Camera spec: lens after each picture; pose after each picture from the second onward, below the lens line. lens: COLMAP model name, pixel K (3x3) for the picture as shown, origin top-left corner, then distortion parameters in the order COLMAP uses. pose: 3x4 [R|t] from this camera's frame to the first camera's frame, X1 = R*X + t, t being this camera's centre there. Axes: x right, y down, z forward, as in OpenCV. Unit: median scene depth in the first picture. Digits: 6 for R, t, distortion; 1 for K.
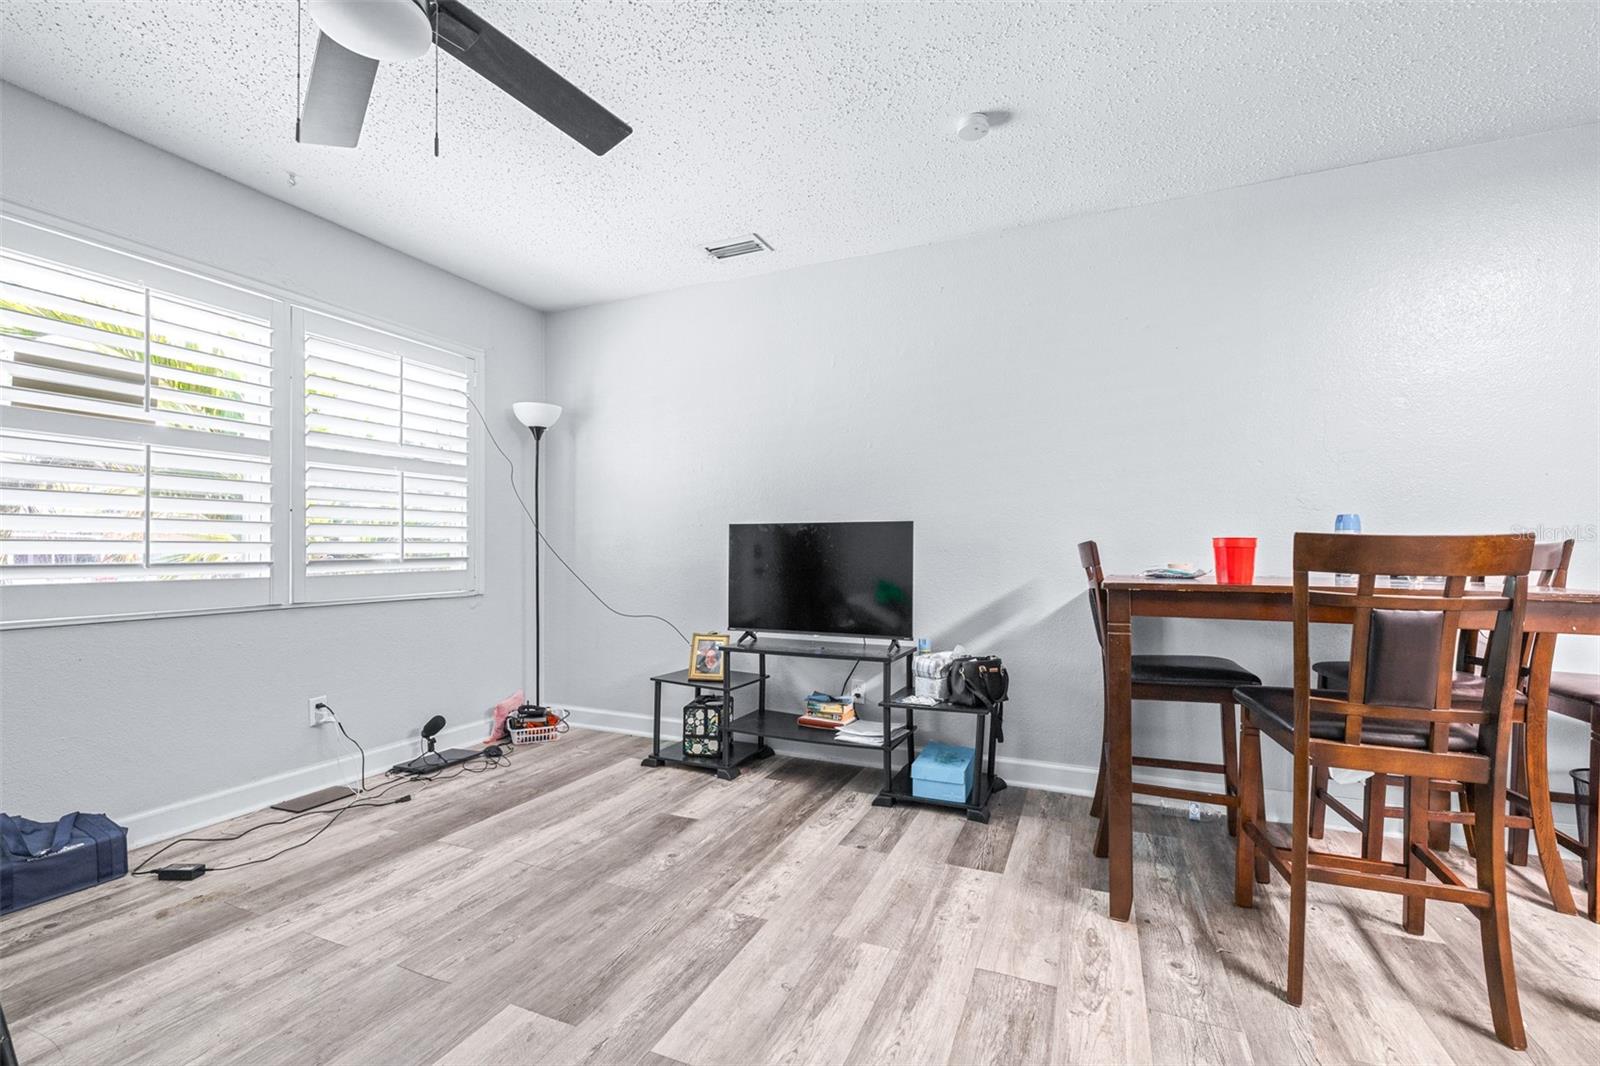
lens RADIAL K [[690.1, 0, 798.7], [0, 690.1, 546.8], [0, 0, 1]] dist [0.002195, -0.000513]
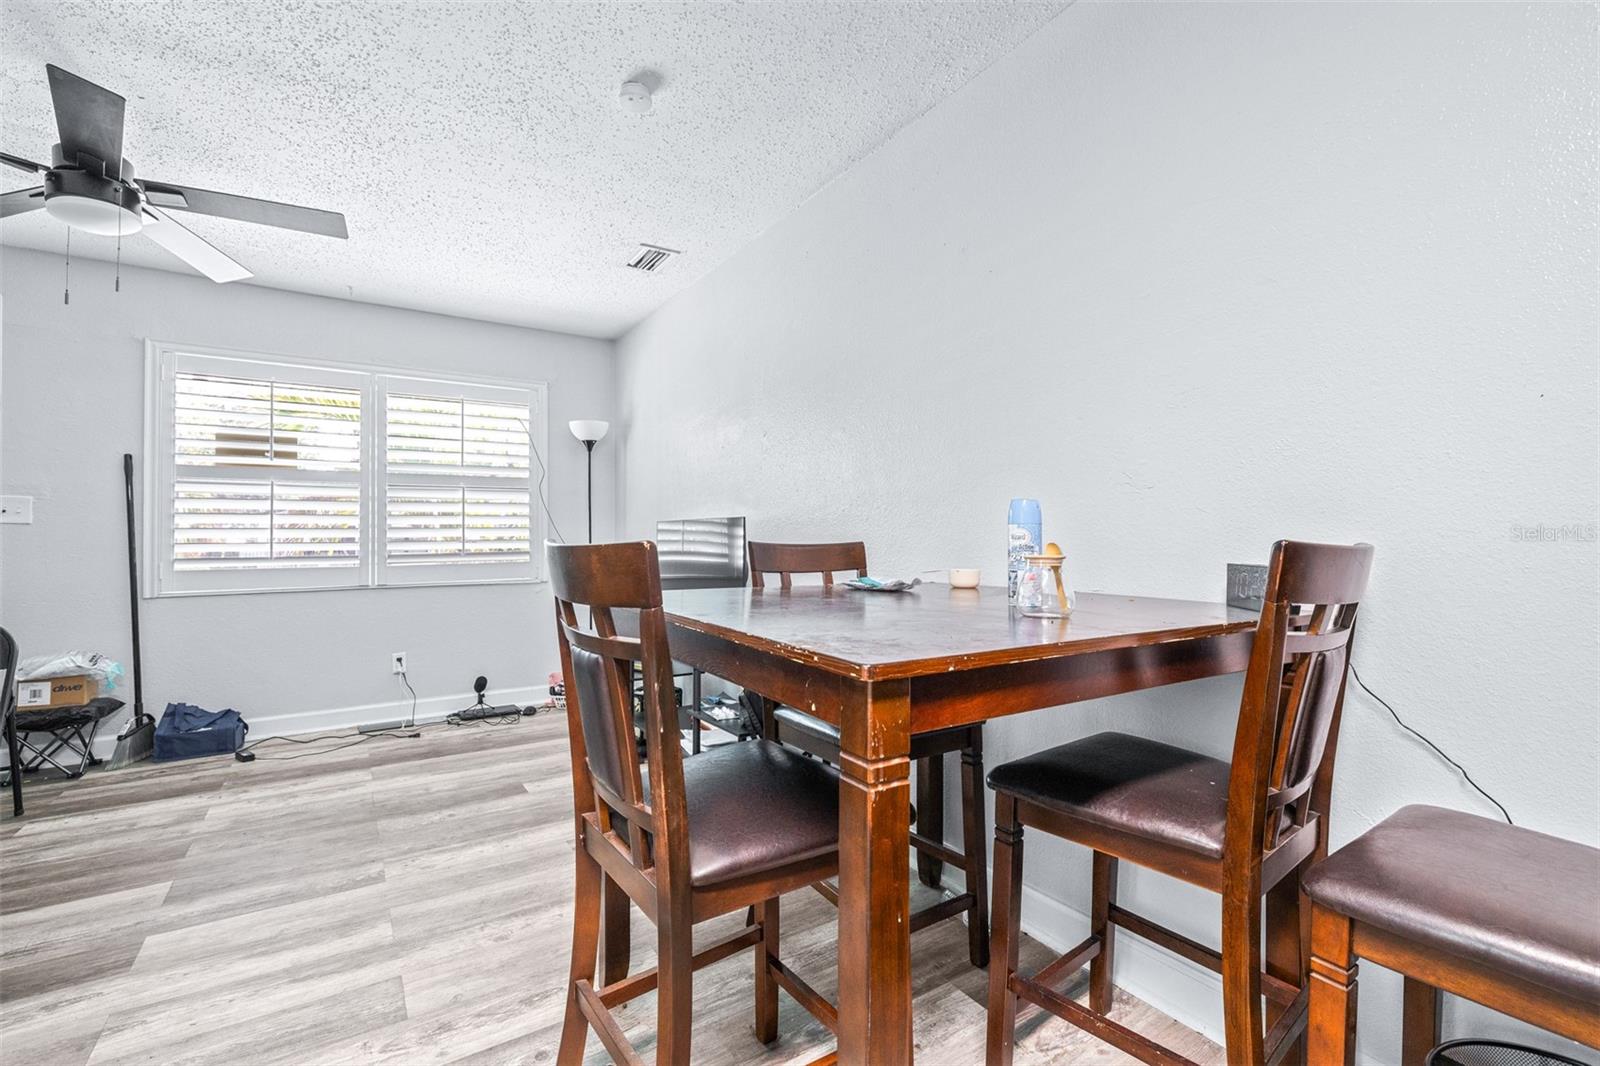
lens RADIAL K [[696.1, 0, 794.8], [0, 696.1, 518.9], [0, 0, 1]] dist [0.002496, -0.000205]
pose [[0.830186, -0.024903, -0.556931, 0.885292], [0.012410, 0.999580, -0.026198, -0.006265], [0.557349, 0.014838, 0.830146, 0.327911]]
